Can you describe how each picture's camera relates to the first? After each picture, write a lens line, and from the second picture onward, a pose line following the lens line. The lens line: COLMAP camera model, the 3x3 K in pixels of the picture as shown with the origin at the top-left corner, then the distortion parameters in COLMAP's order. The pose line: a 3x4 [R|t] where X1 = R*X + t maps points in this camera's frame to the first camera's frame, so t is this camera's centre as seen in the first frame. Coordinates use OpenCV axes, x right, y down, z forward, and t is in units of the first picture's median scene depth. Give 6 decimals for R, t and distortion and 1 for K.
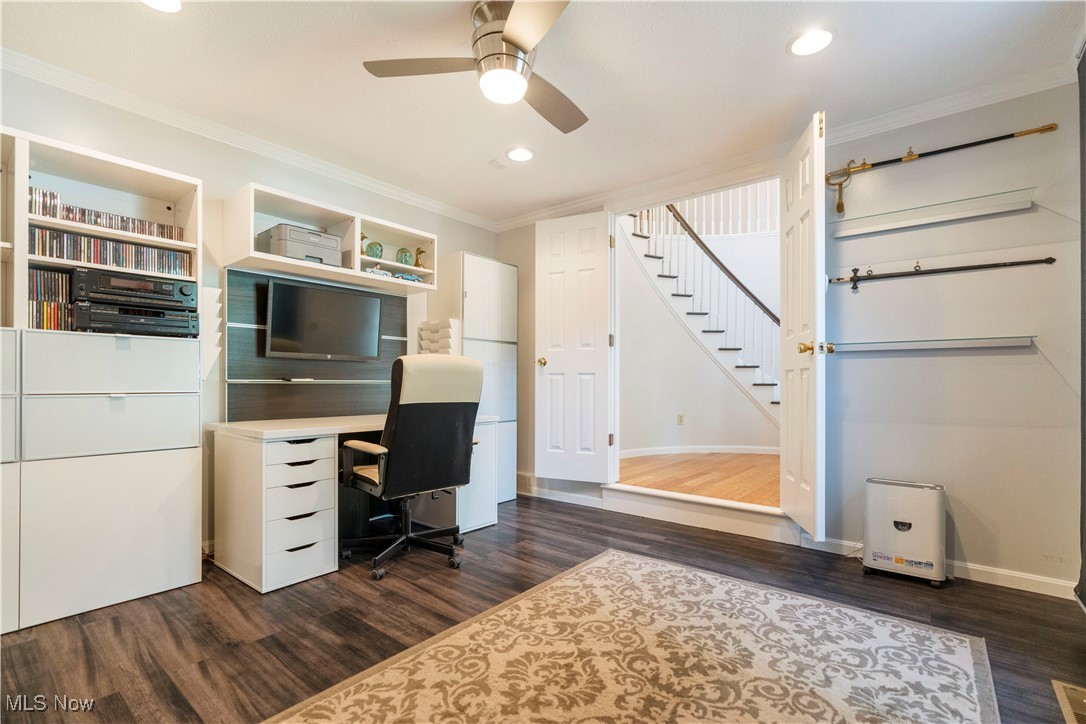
lens RADIAL K [[495.6, 0, 533.7], [0, 495.6, 383.4], [0, 0, 1]] dist [-0.003936, 0.002403]
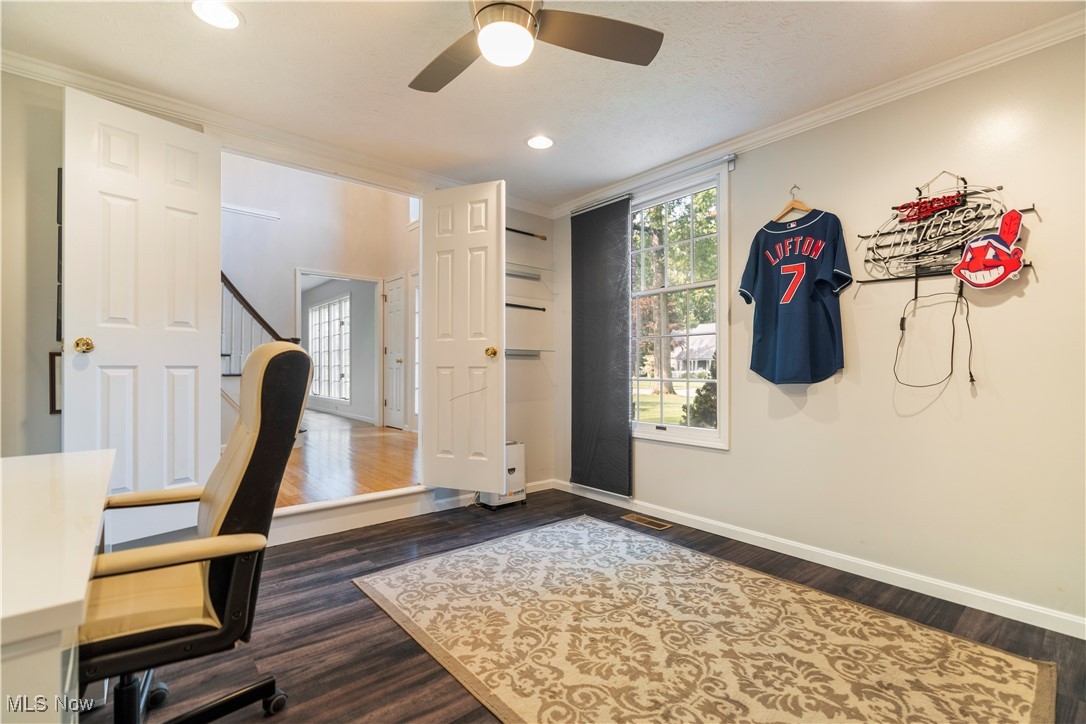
lens RADIAL K [[495.6, 0, 543.5], [0, 495.6, 365.1], [0, 0, 1]] dist [-0.003936, 0.002403]
pose [[0.163491, 0.001556, 0.986544, -0.877359], [-0.003112, 0.999995, -0.001061, -0.042452], [-0.986540, -0.002896, 0.163495, 0.771308]]
